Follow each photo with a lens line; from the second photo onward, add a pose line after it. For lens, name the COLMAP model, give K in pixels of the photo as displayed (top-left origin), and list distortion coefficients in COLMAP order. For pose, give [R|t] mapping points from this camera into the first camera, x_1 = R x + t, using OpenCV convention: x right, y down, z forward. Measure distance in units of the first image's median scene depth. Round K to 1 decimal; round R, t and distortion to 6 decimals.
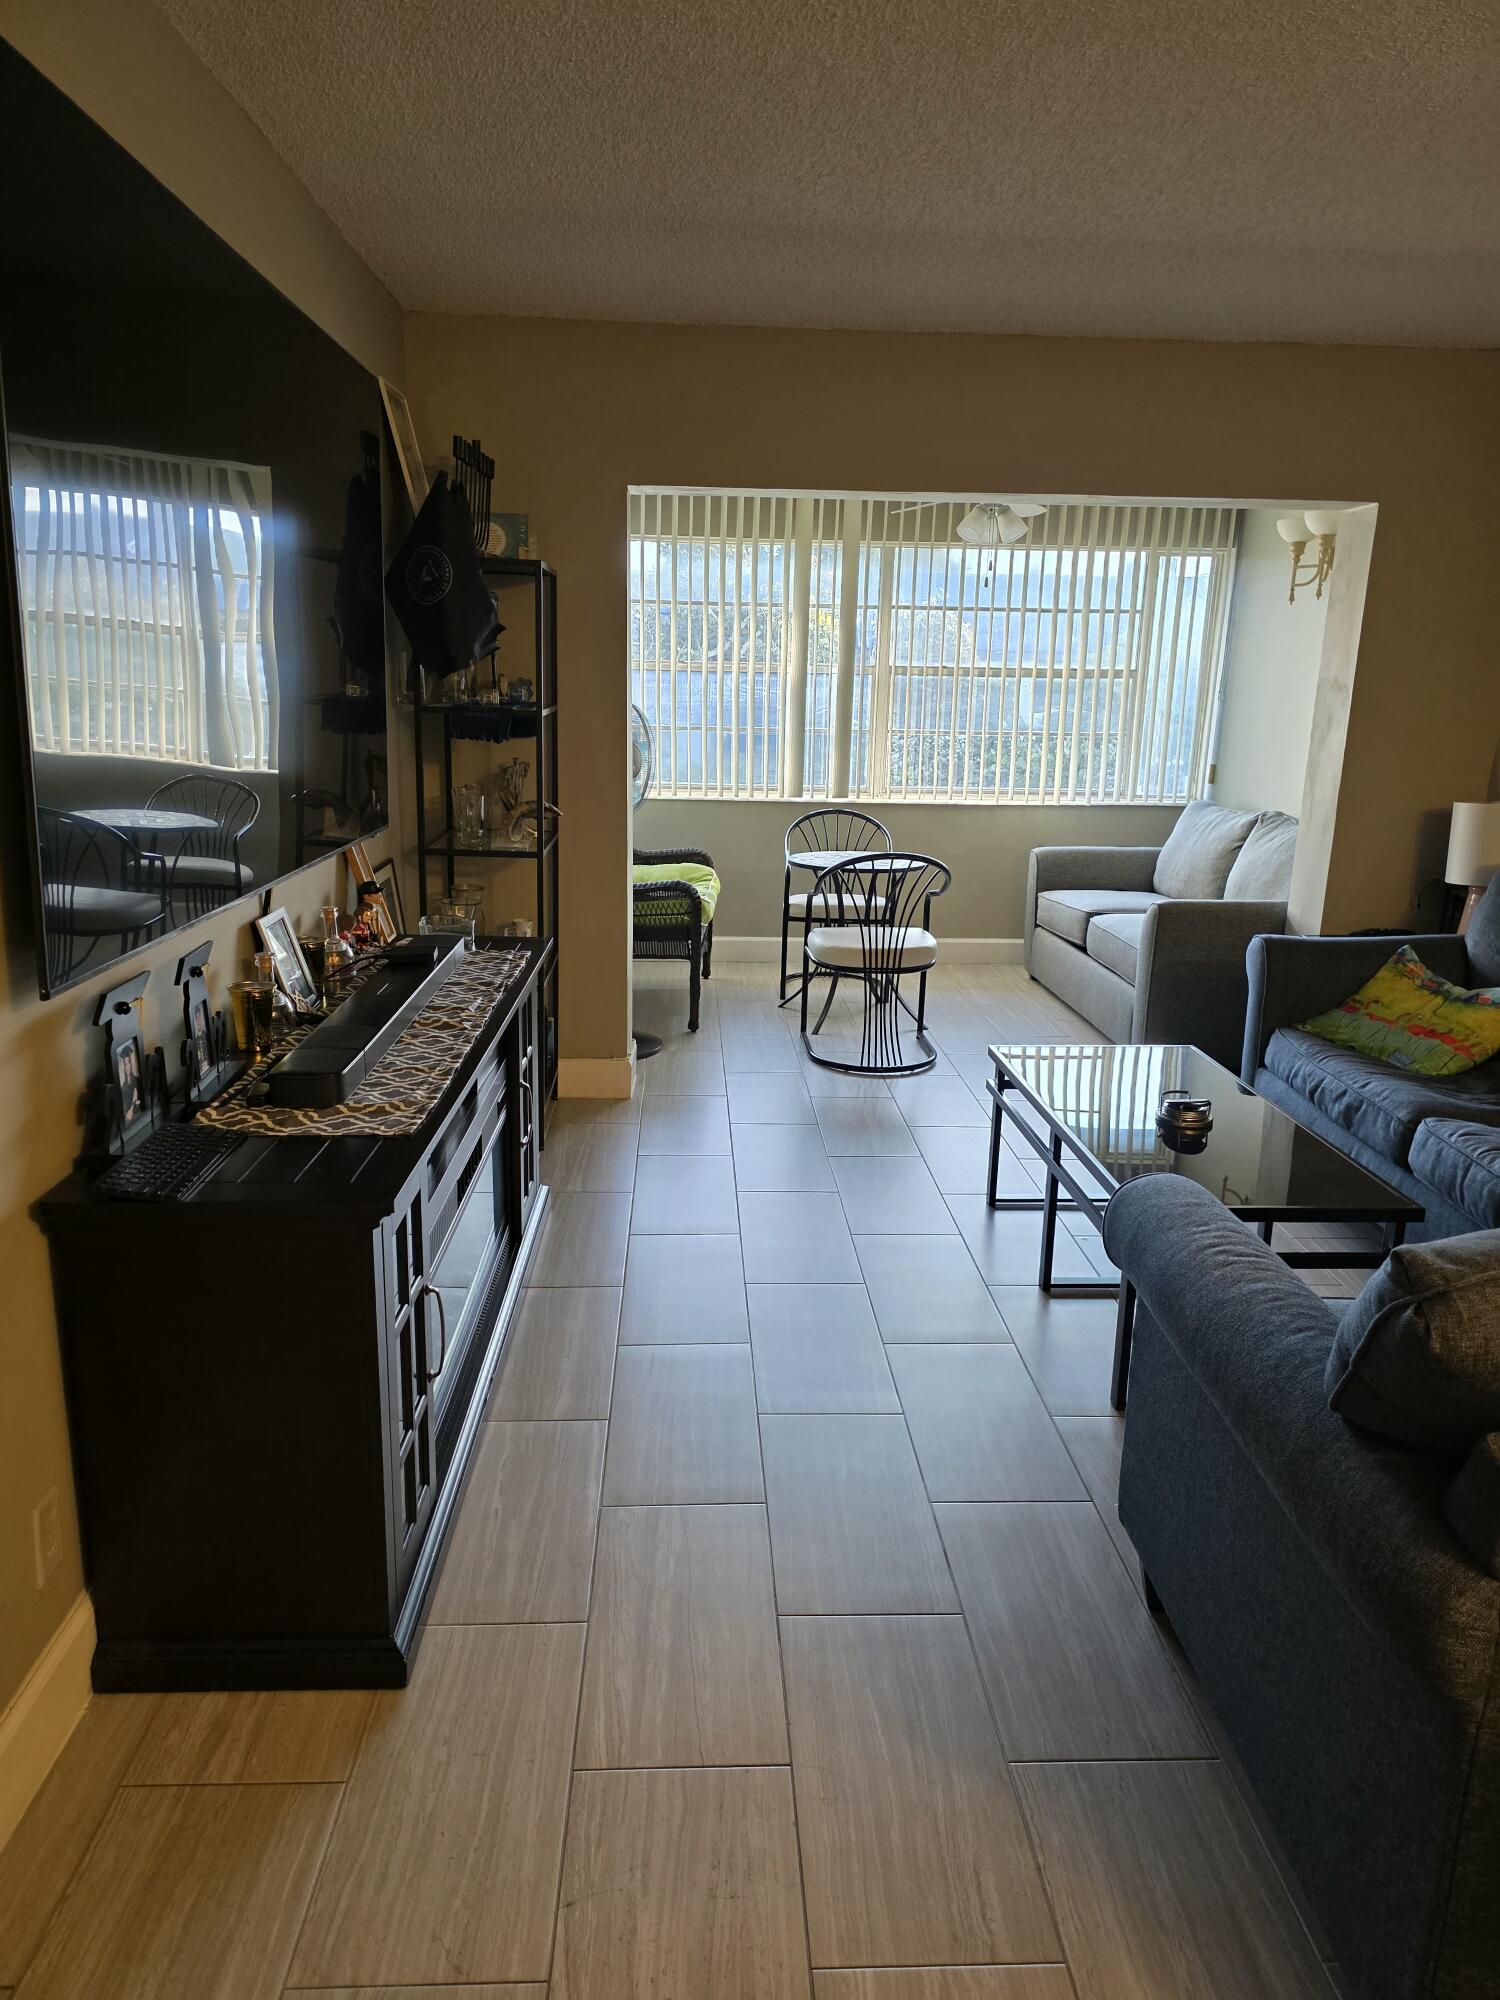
lens RADIAL K [[1345.5, 0, 730.8], [0, 1345.5, 1010.0], [0, 0, 1]] dist [0.061164, -0.055700]
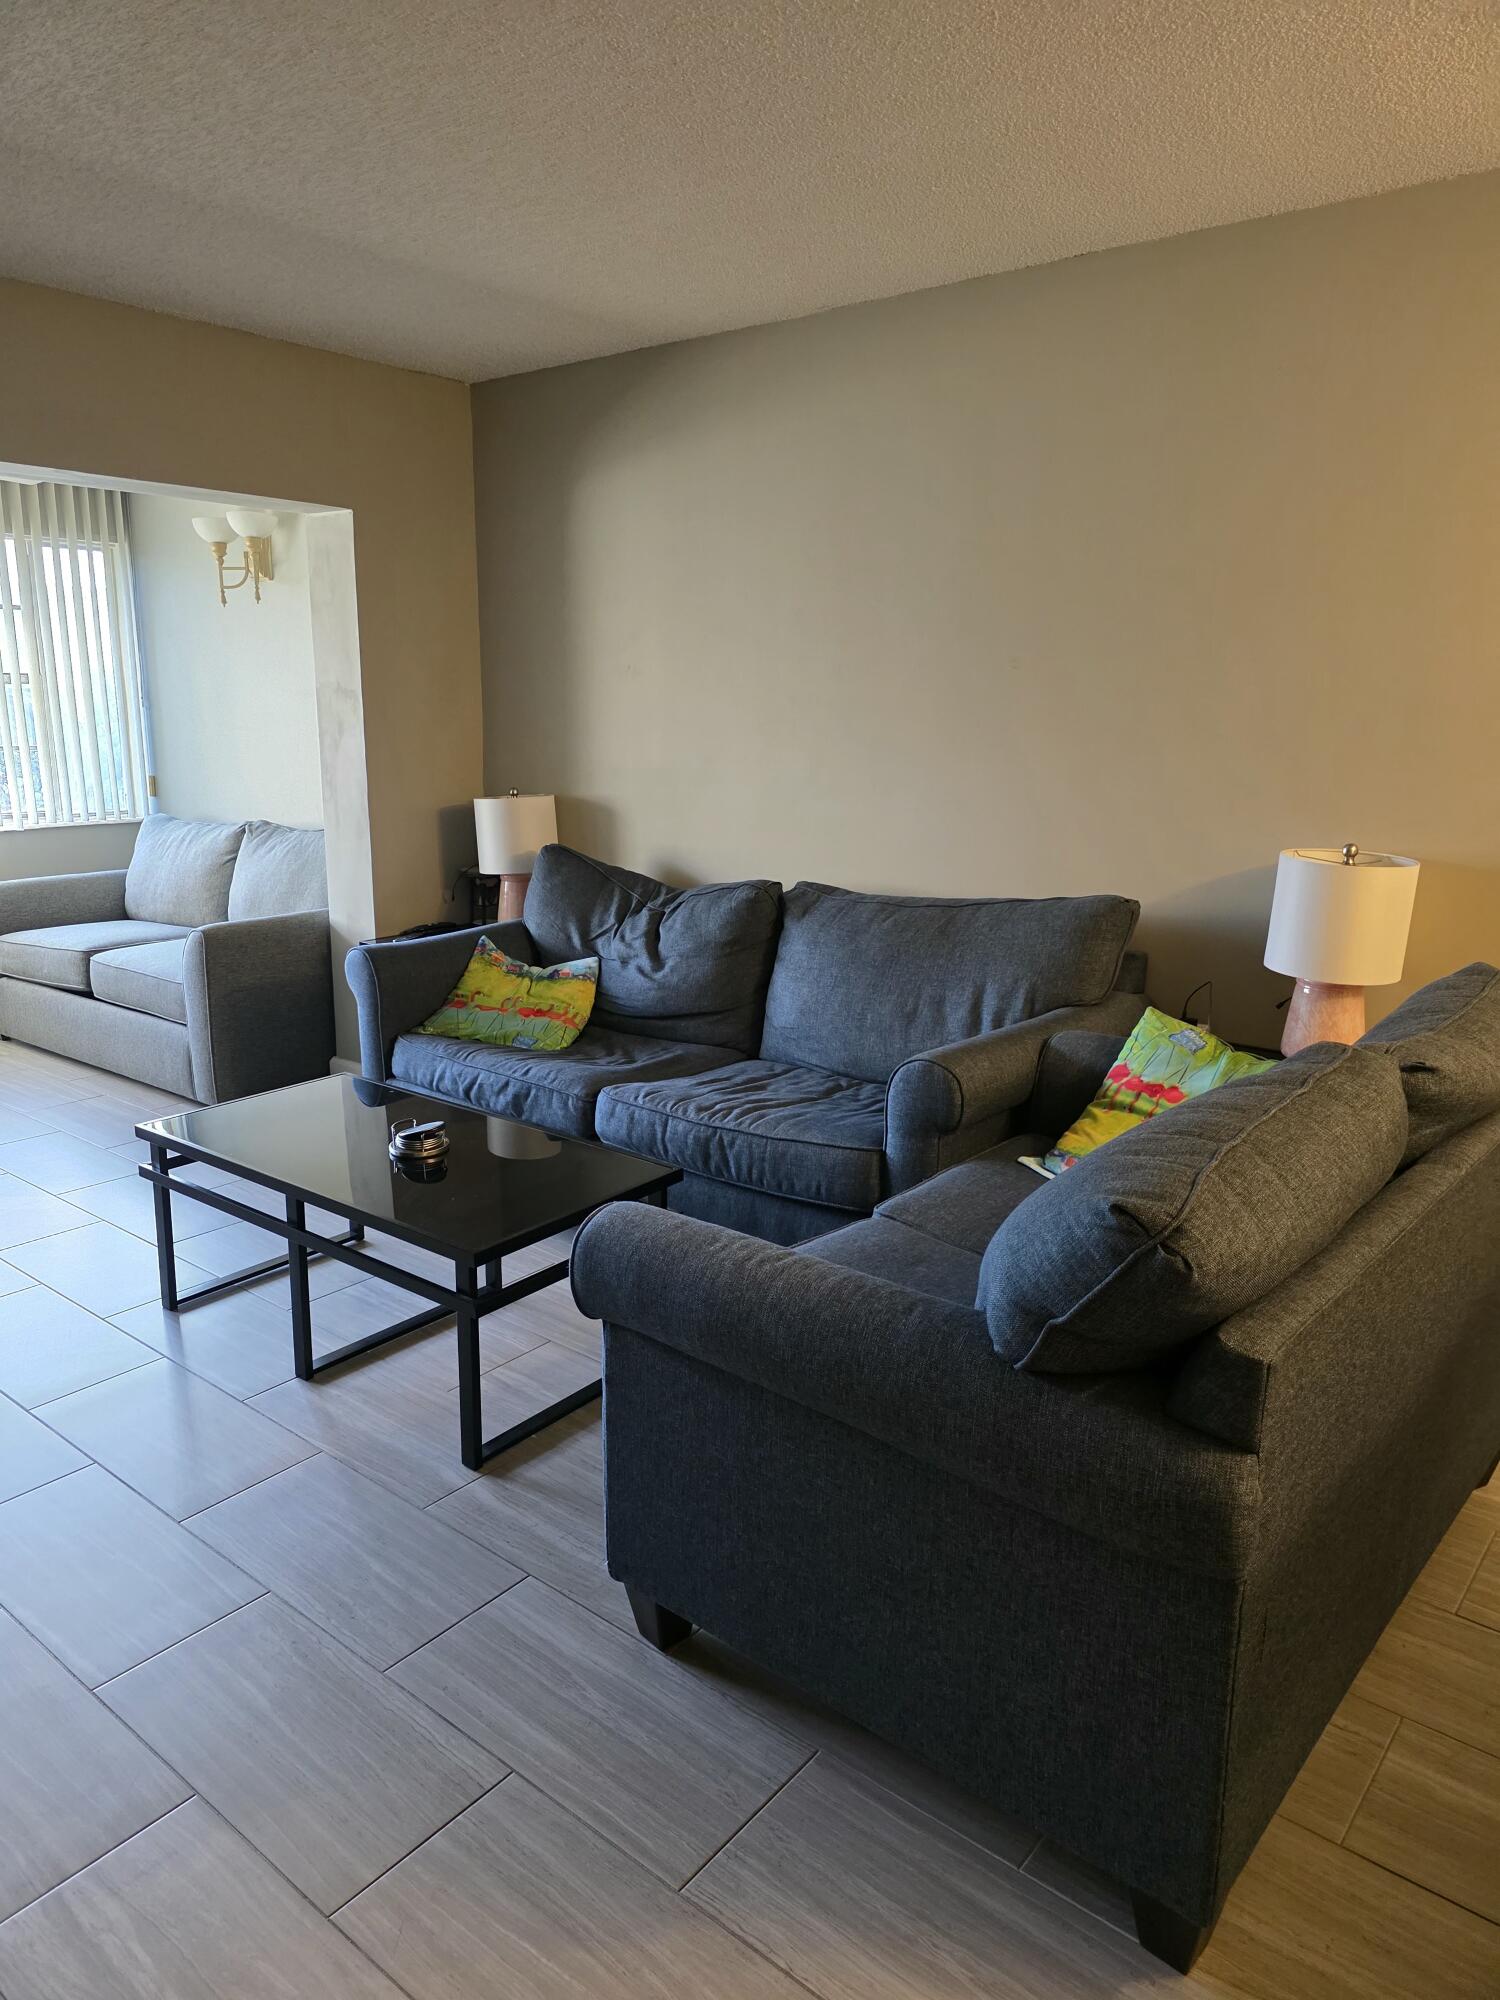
lens RADIAL K [[1345.5, 0, 737.8], [0, 1345.5, 1010.6], [0, 0, 1]] dist [0.061164, -0.055700]
pose [[0.662555, -0.184753, 0.725870, -0.112865], [0.186934, 0.979222, 0.078609, -0.027970], [-0.725311, 0.083607, 0.683325, 0.111202]]
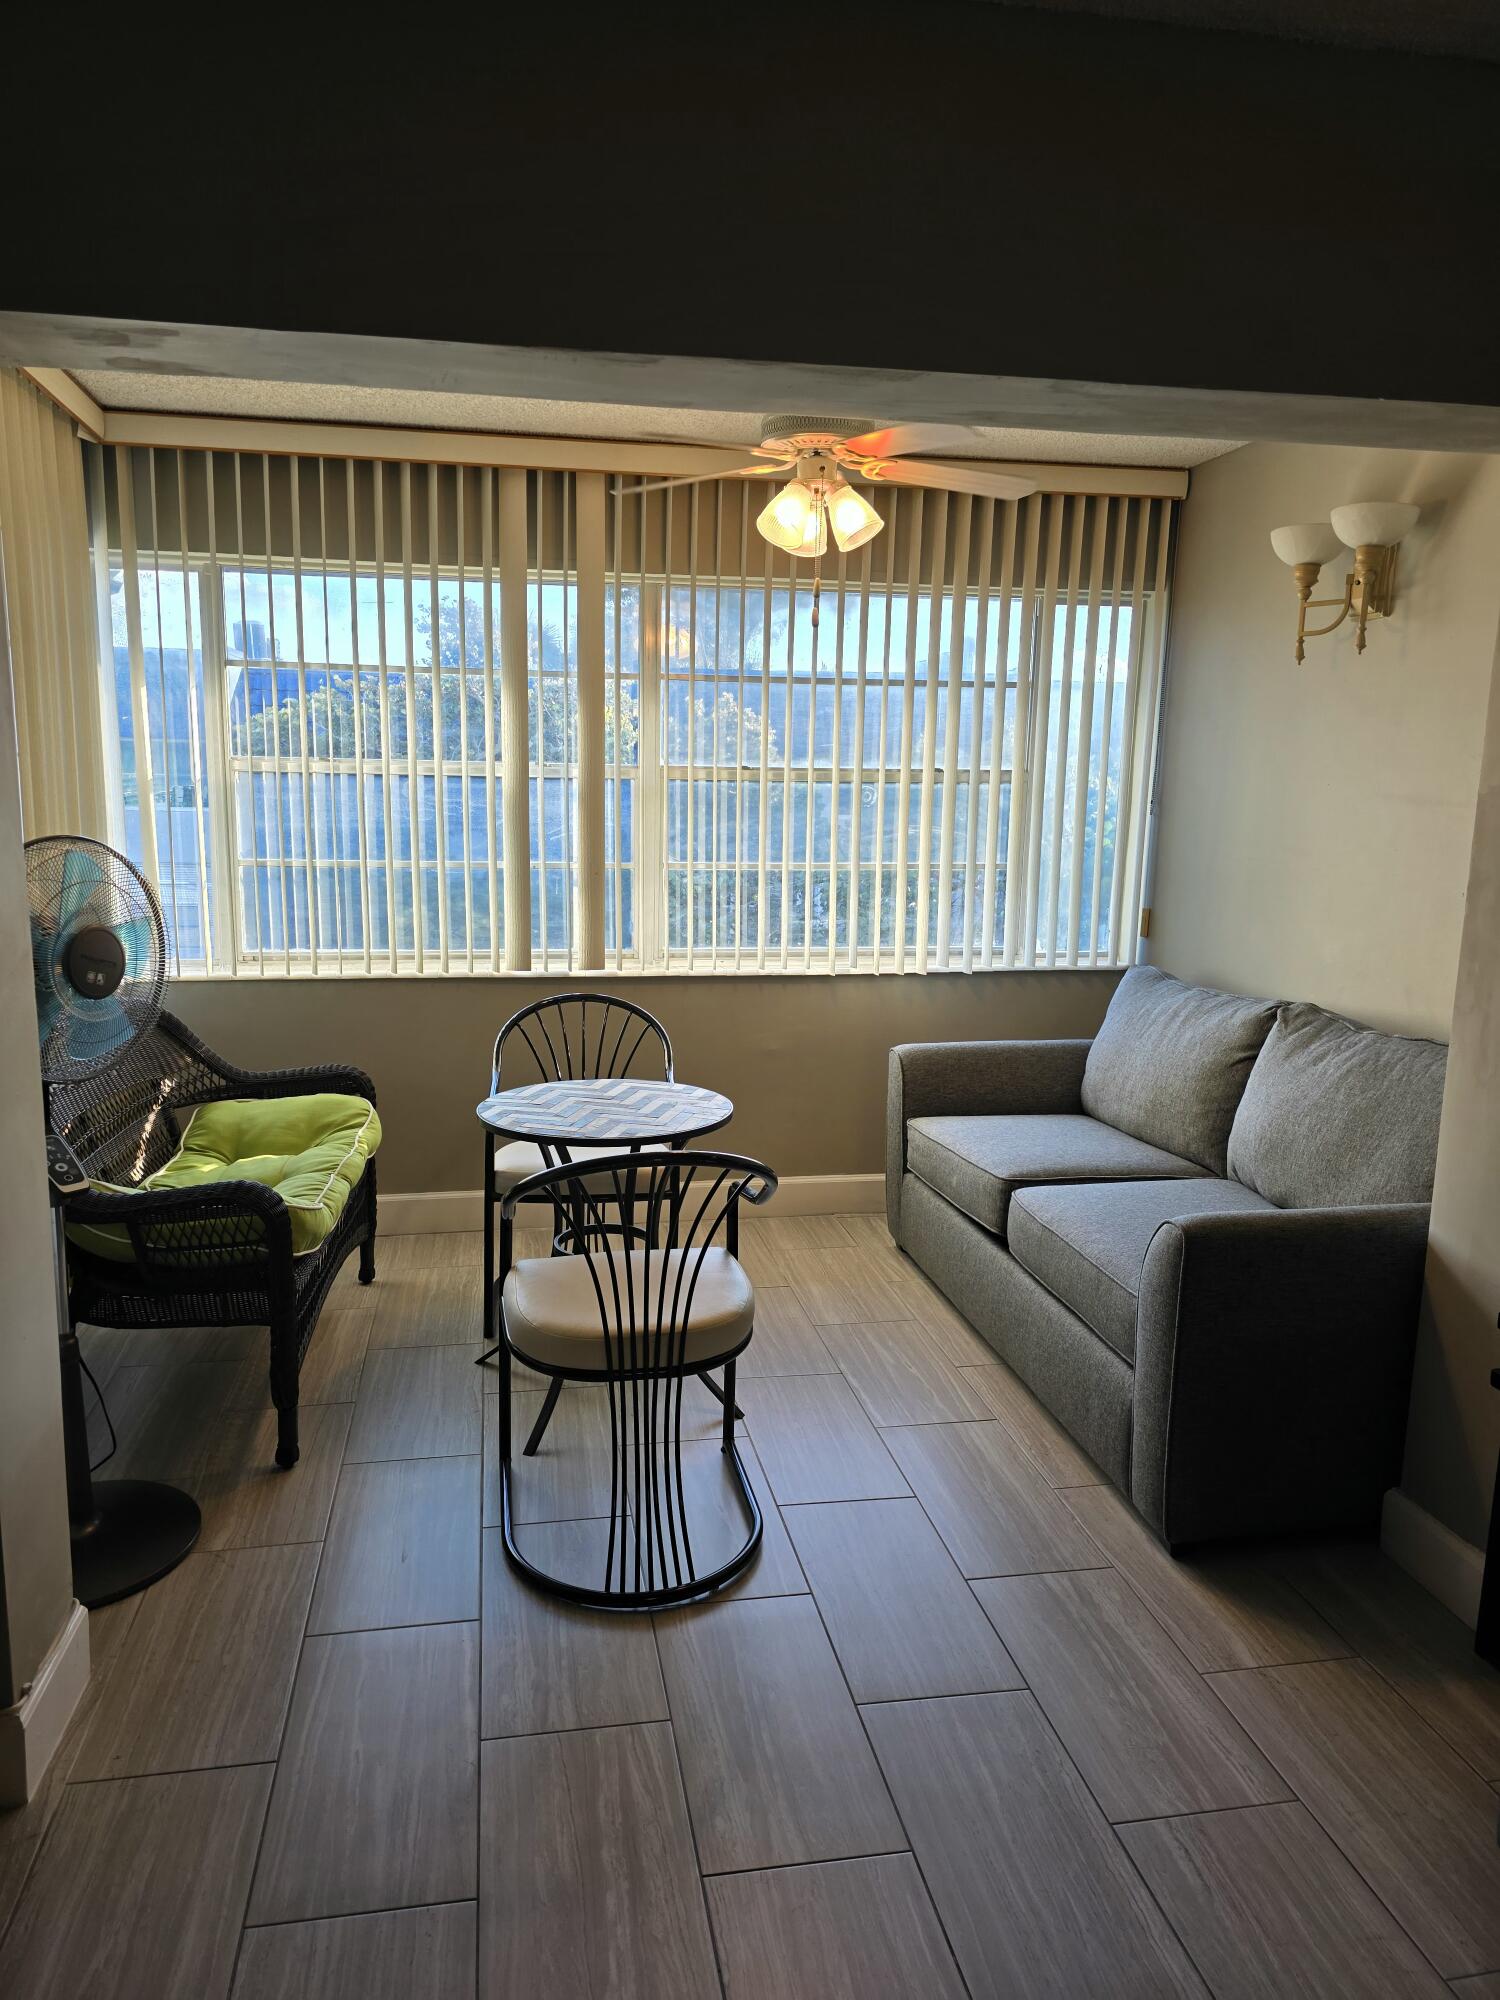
lens RADIAL K [[1345.5, 0, 697.9], [0, 1345.5, 996.4], [0, 0, 1]] dist [0.061164, -0.055700]
pose [[0.992905, -0.025540, 0.116134, 0.075760], [0.034853, 0.996274, -0.078884, -0.123289], [-0.113686, 0.082372, 0.990096, 0.487859]]
